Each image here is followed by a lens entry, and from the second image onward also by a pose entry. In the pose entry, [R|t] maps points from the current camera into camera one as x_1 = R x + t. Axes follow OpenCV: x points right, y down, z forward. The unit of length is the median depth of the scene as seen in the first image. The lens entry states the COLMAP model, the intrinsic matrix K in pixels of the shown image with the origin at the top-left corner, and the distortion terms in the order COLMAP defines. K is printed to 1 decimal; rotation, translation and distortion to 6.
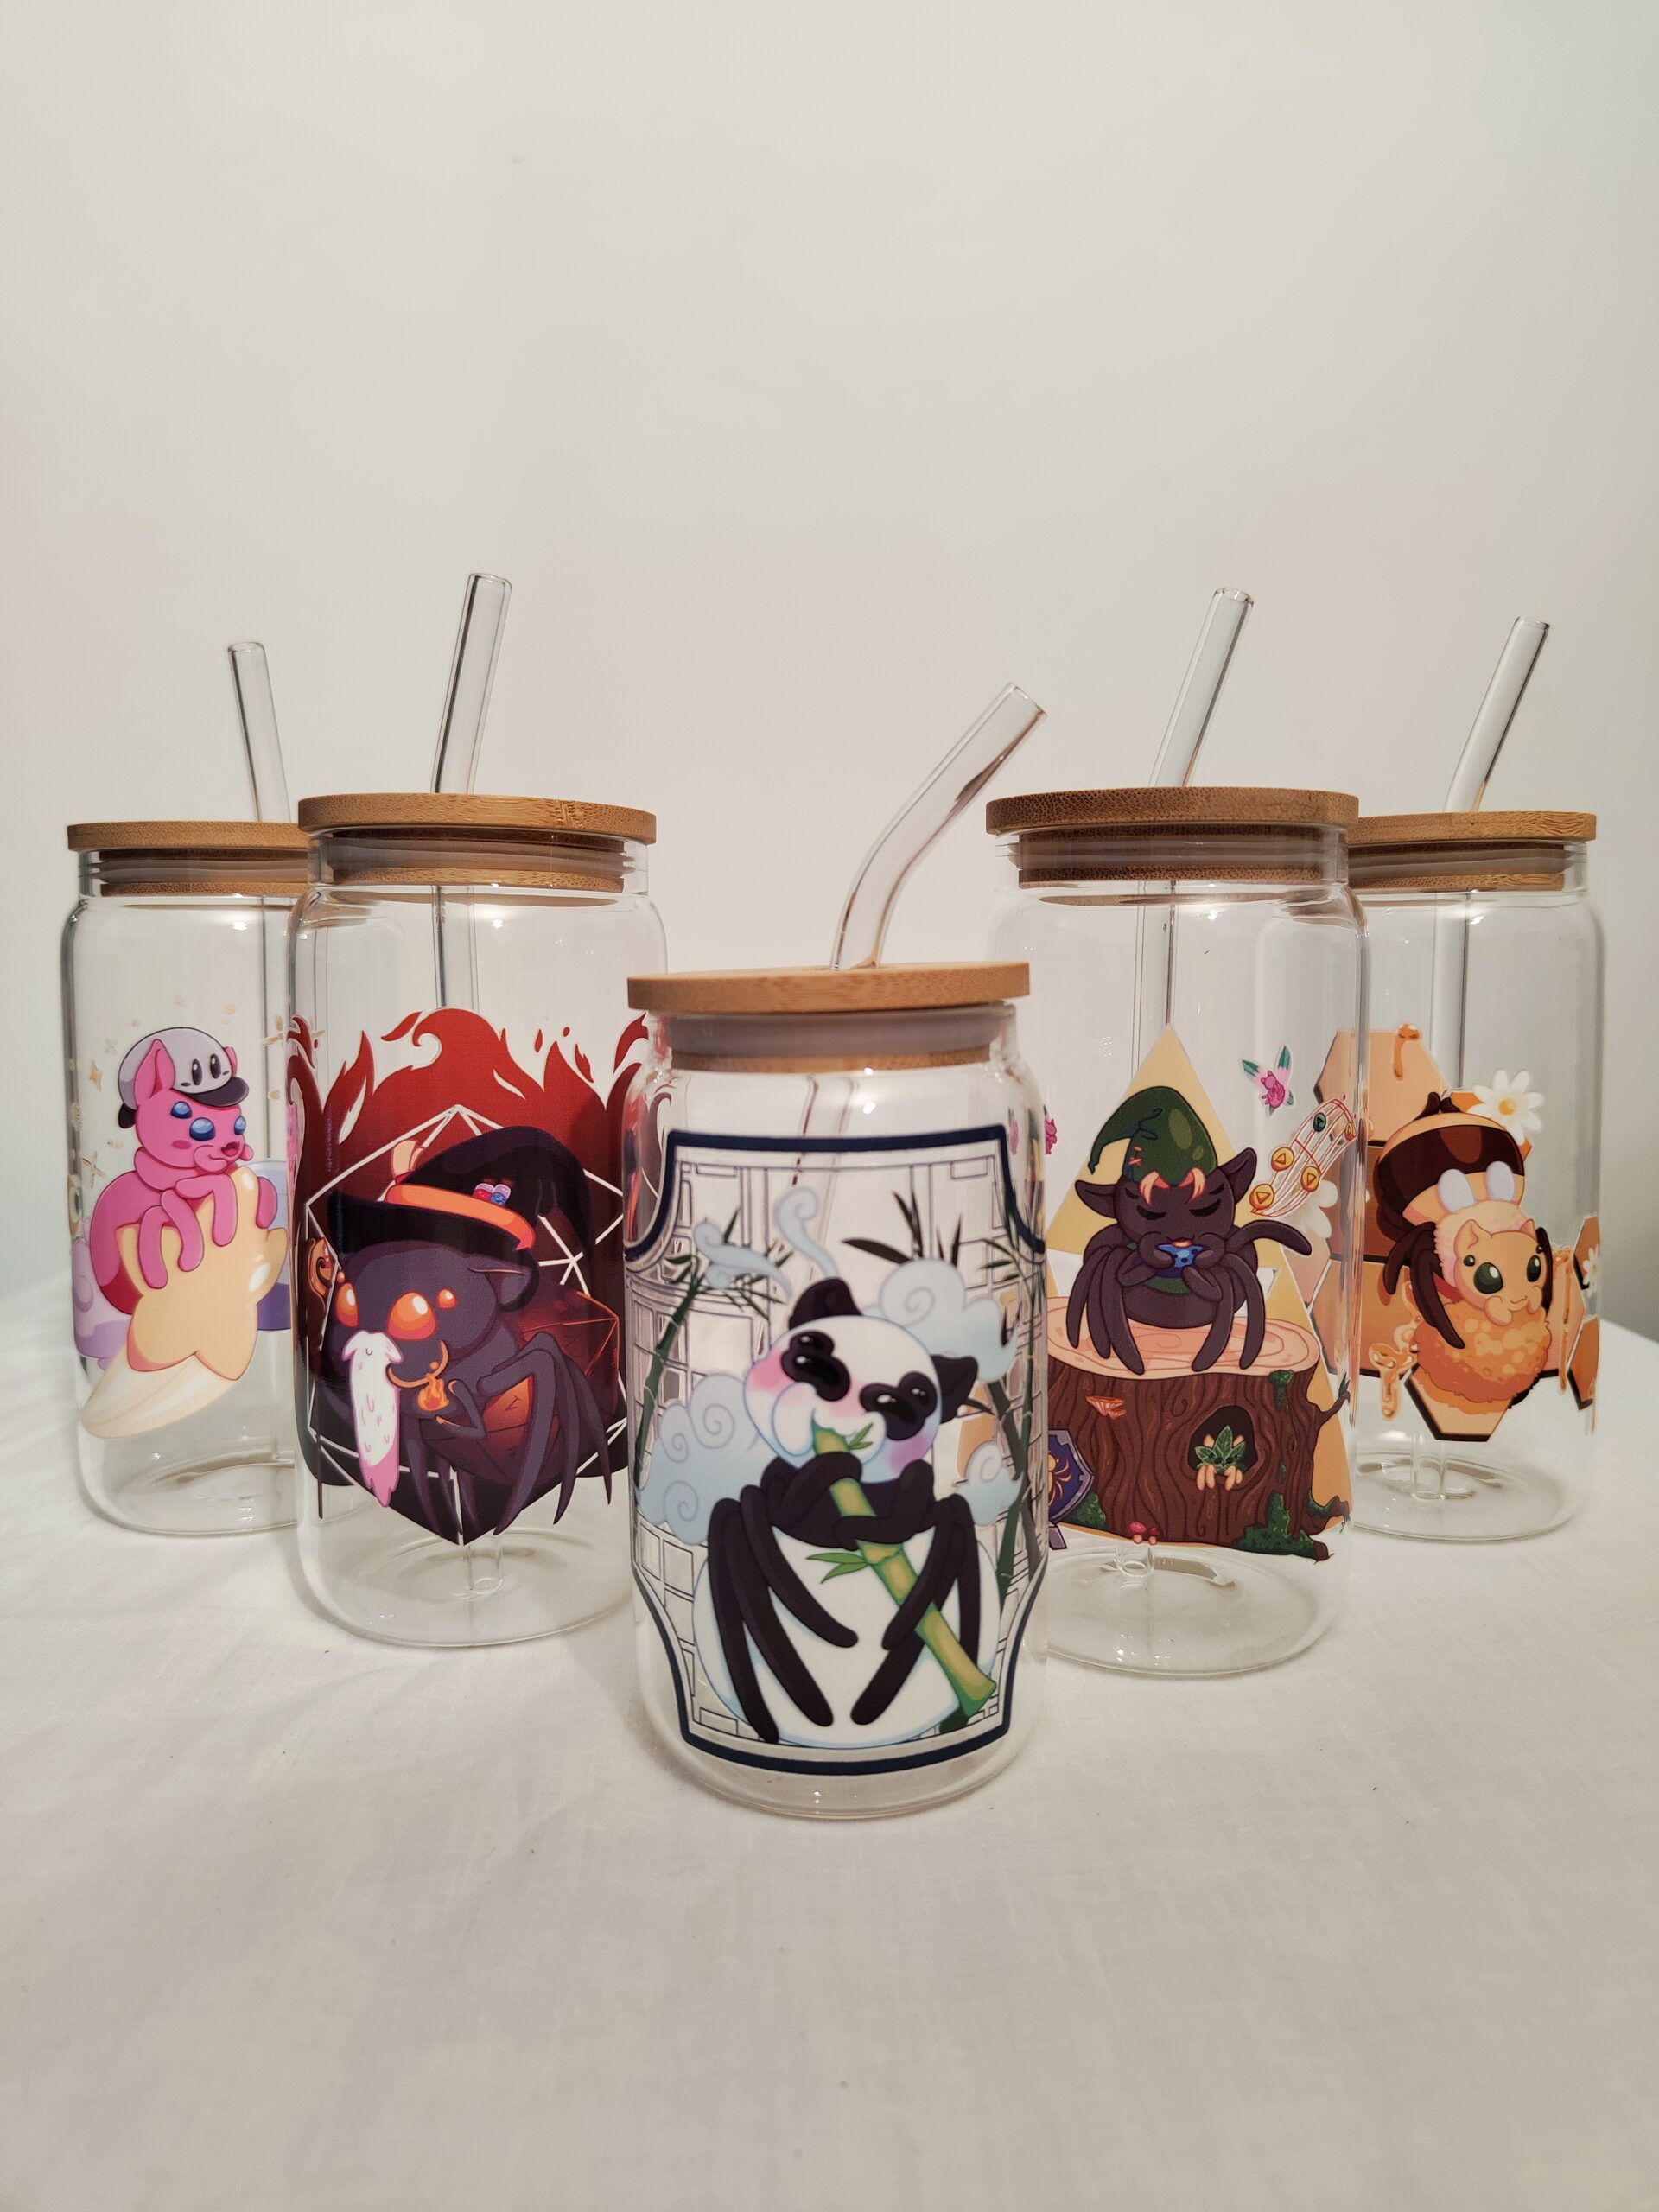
lens RADIAL K [[1693.1, 0, 829.5], [0, 1693.1, 1106.0], [0, 0, 1]] dist [-0.002199, -0.002144]
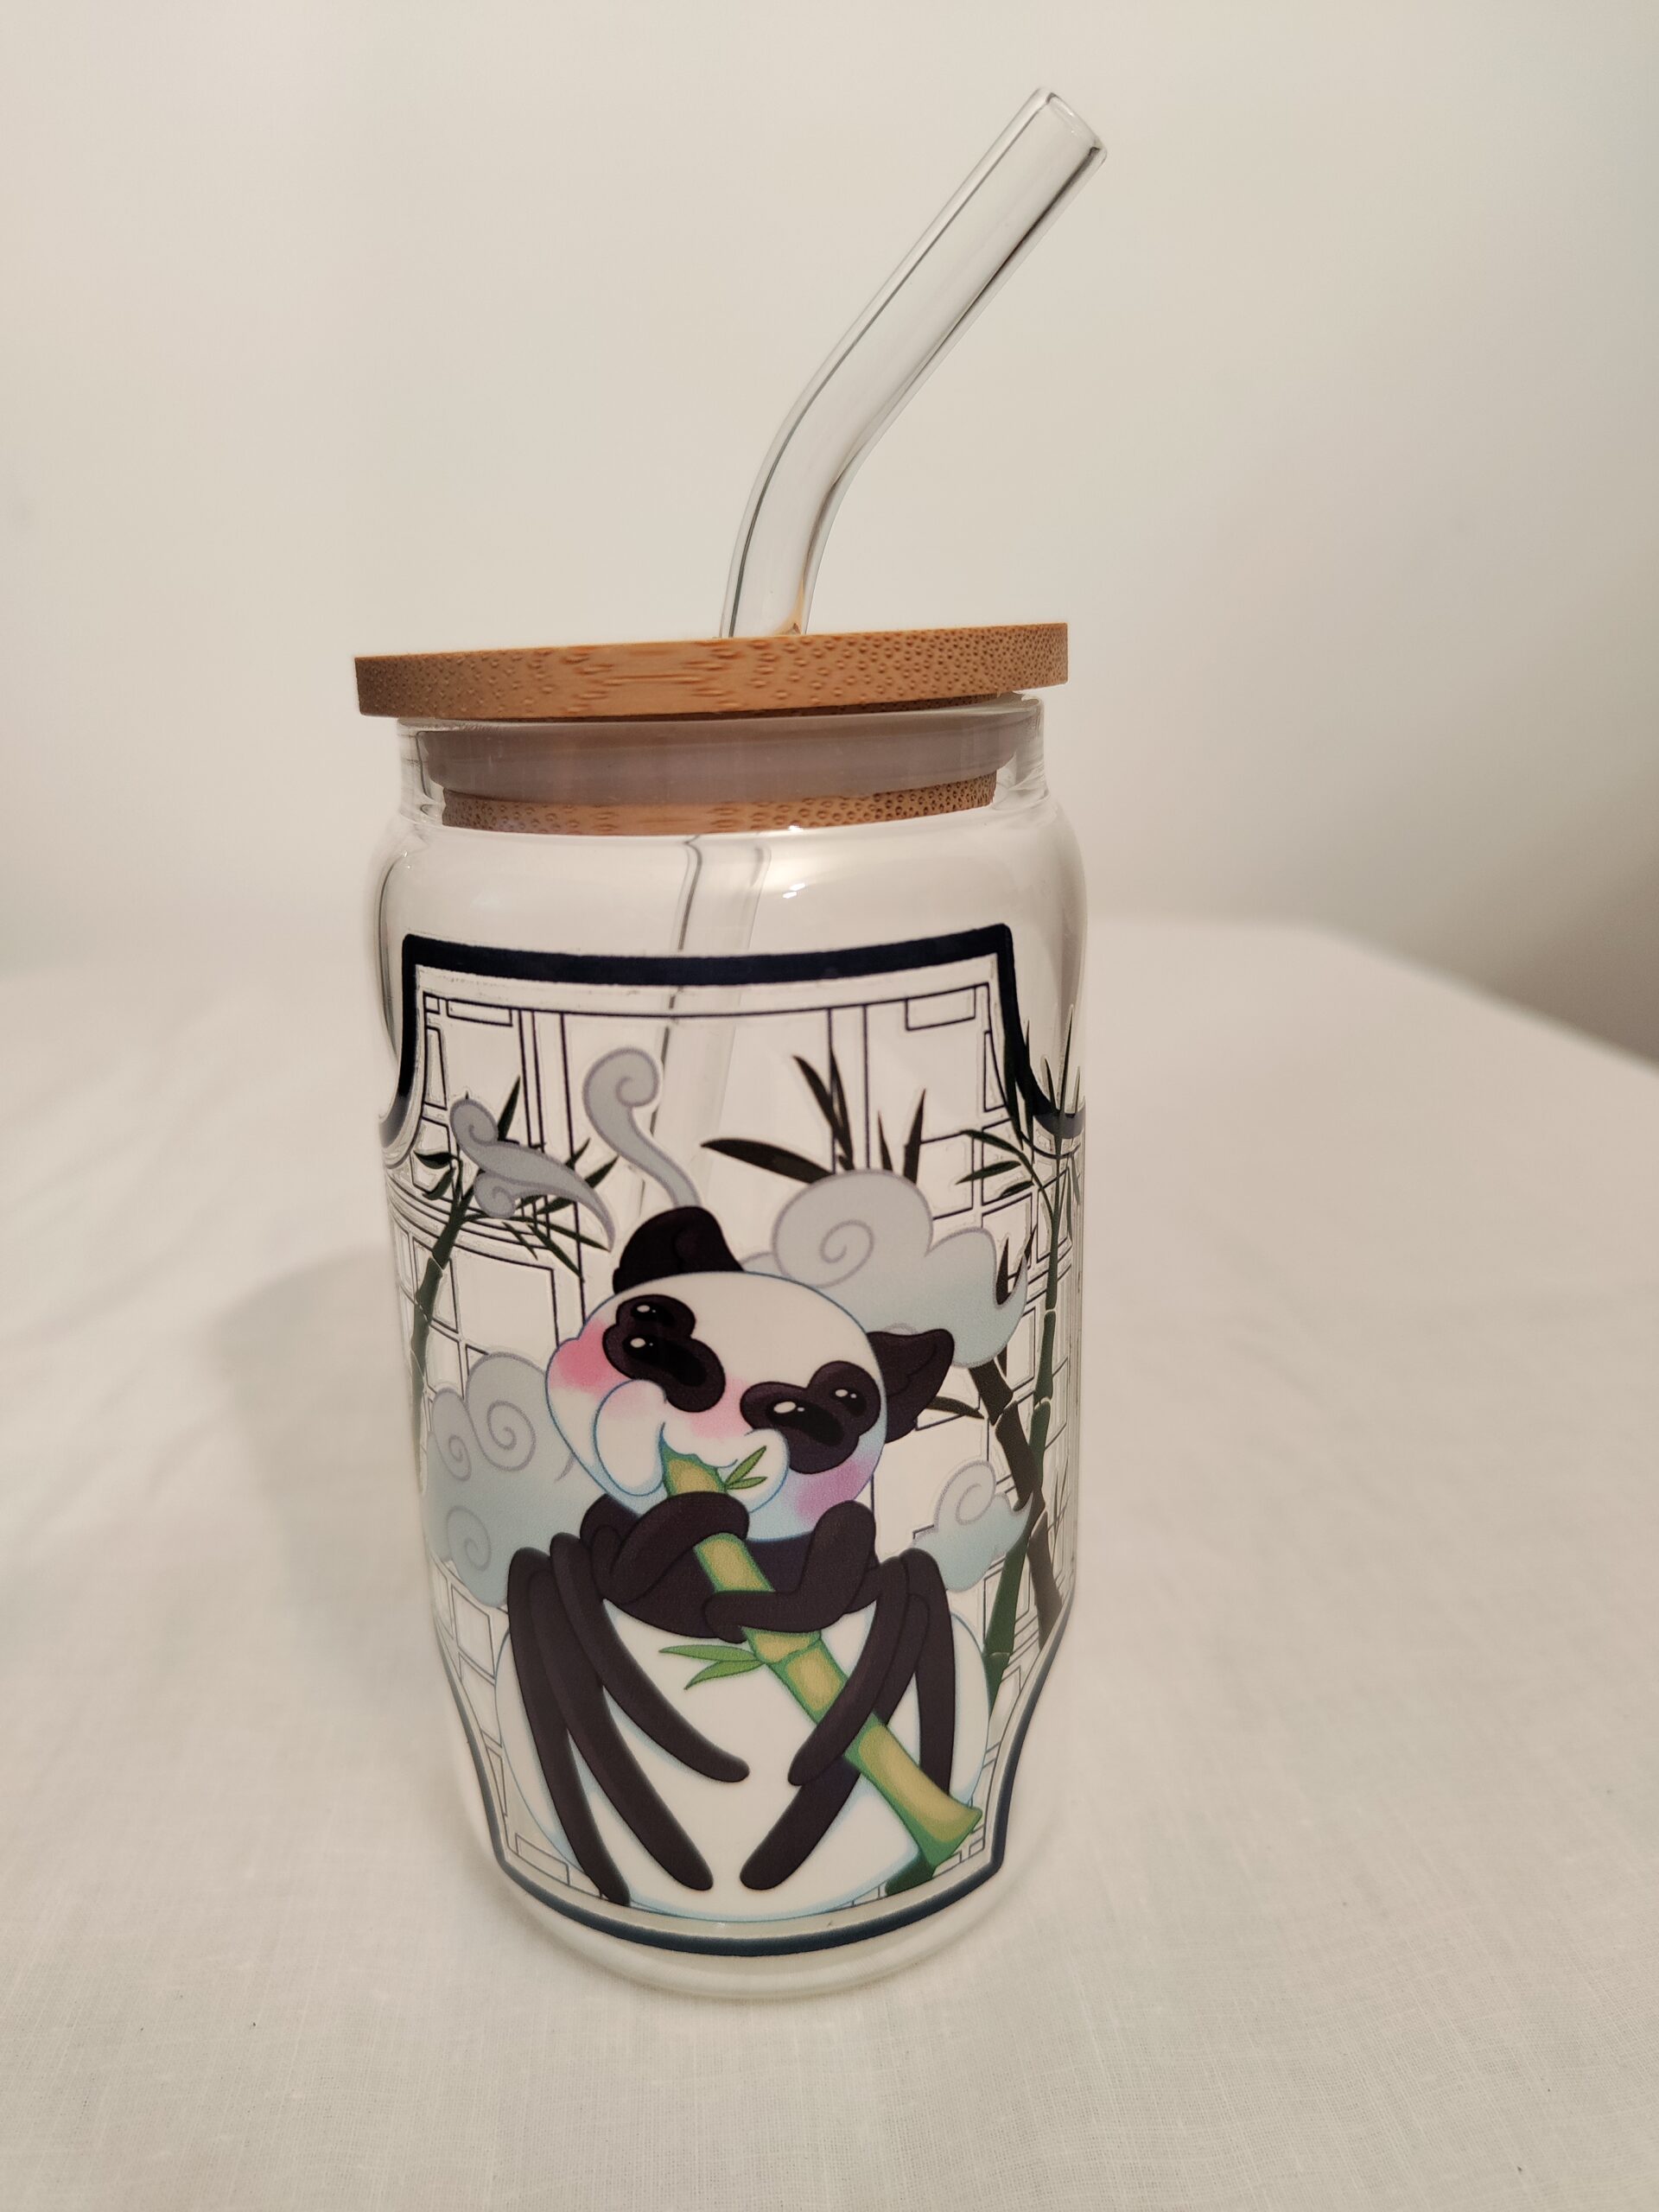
lens RADIAL K [[1693.1, 0, 829.5], [0, 1693.1, 1106.0], [0, 0, 1]] dist [-0.002199, -0.002144]
pose [[0.998777, 0.010446, -0.048327, 0.074143], [-0.001418, 0.983079, 0.183178, -0.033047], [0.049423, -0.182885, 0.981891, 0.454978]]
